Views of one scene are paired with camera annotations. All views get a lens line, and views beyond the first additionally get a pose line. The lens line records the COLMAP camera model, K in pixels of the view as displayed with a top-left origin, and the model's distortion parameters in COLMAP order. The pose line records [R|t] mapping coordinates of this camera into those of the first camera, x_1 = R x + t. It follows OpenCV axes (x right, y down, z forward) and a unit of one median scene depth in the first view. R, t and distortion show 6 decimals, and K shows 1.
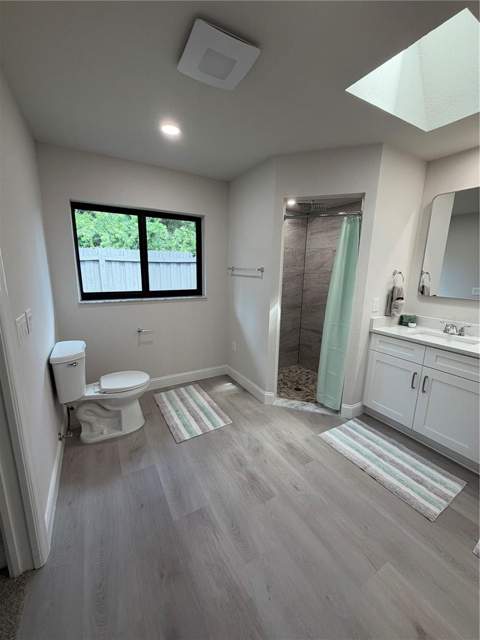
lens RADIAL K [[254.0, 0, 239.2], [0, 254.0, 318.1], [0, 0, 1]] dist [-0.000118, 0.000012]
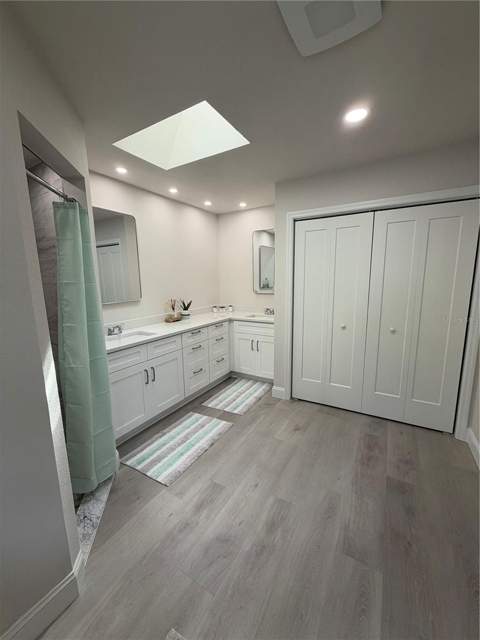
lens RADIAL K [[254.0, 0, 239.2], [0, 254.0, 318.1], [0, 0, 1]] dist [-0.000118, 0.000012]
pose [[-0.491419, -0.151109, 0.857714, -0.381543], [0.174395, 0.947813, 0.266901, -0.200271], [-0.853284, 0.280741, -0.439420, 0.943004]]
